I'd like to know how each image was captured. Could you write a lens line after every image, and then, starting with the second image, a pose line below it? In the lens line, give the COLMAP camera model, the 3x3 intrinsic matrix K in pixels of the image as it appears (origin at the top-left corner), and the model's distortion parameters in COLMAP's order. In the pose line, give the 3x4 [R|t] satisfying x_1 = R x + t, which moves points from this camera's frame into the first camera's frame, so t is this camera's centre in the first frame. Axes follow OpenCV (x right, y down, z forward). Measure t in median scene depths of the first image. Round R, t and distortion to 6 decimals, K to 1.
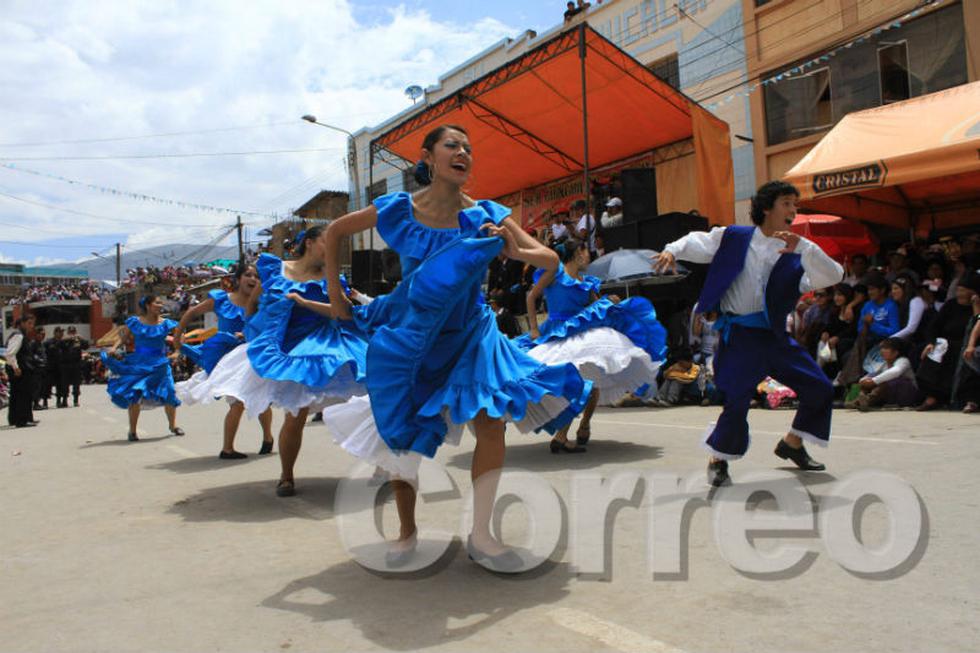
lens RADIAL K [[810.8, 0, 490.0], [0, 810.8, 326.5], [0, 0, 1]] dist [-0.191693, 0.183489]
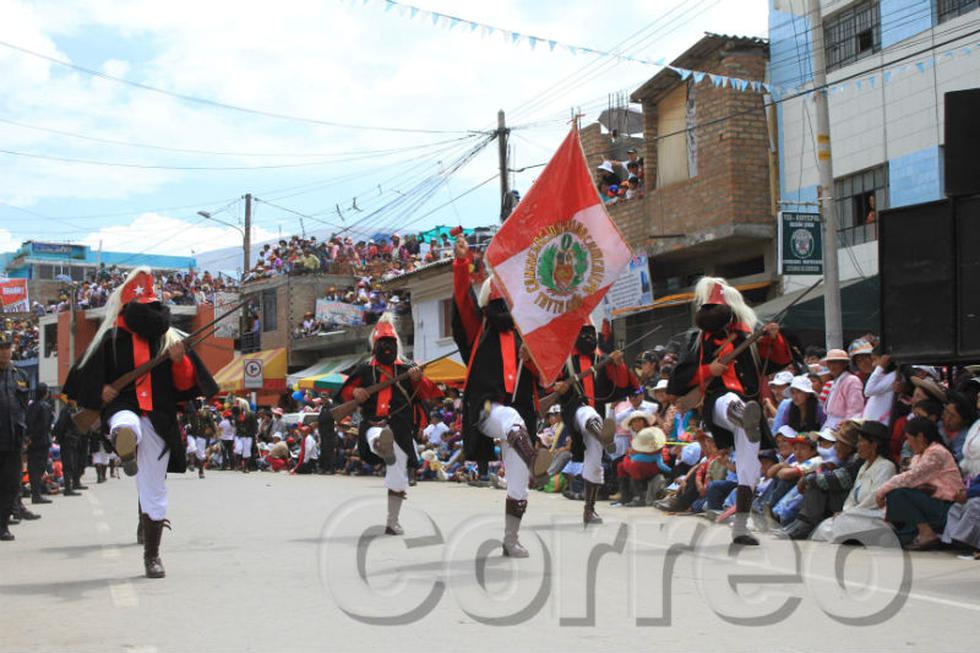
lens RADIAL K [[1443.9, 0, 490.0], [0, 1443.9, 326.5], [0, 0, 1]] dist [0.005015, -0.036518]
pose [[0.961452, 0.016276, -0.274490, -0.124321], [-0.025788, 0.999184, -0.031082, 0.012589], [0.273760, 0.036963, 0.961087, 0.277154]]
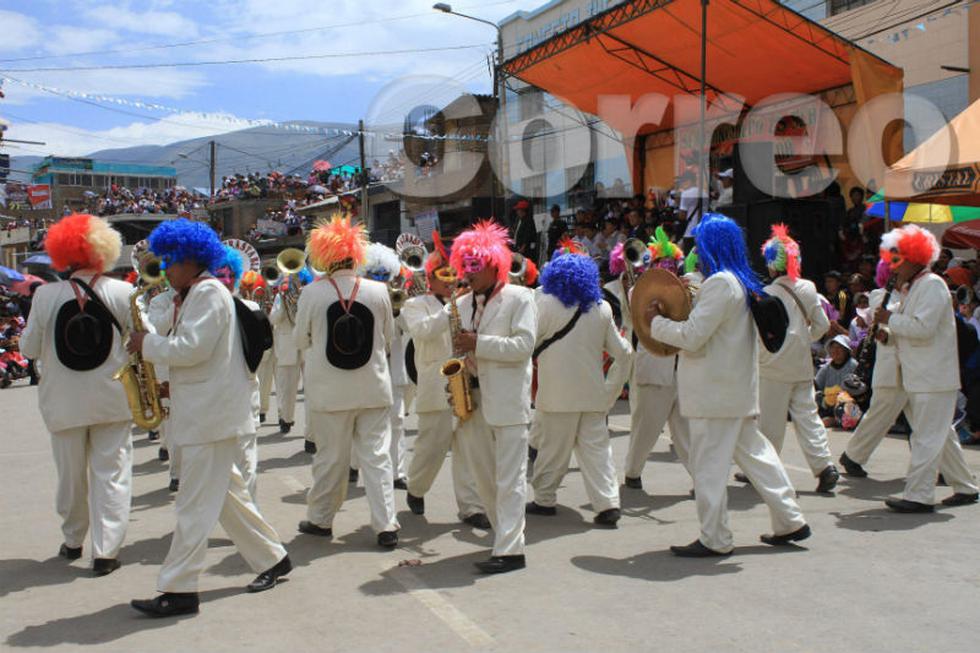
lens RADIAL K [[1175.8, 0, 490.0], [0, 1175.8, 326.5], [0, 0, 1]] dist [-0.081913, 0.061700]
pose [[0.976943, 0.041705, -0.209386, 0.071517], [-0.027296, 0.997085, 0.071245, -0.031201], [0.211747, -0.063887, 0.975234, -0.132208]]
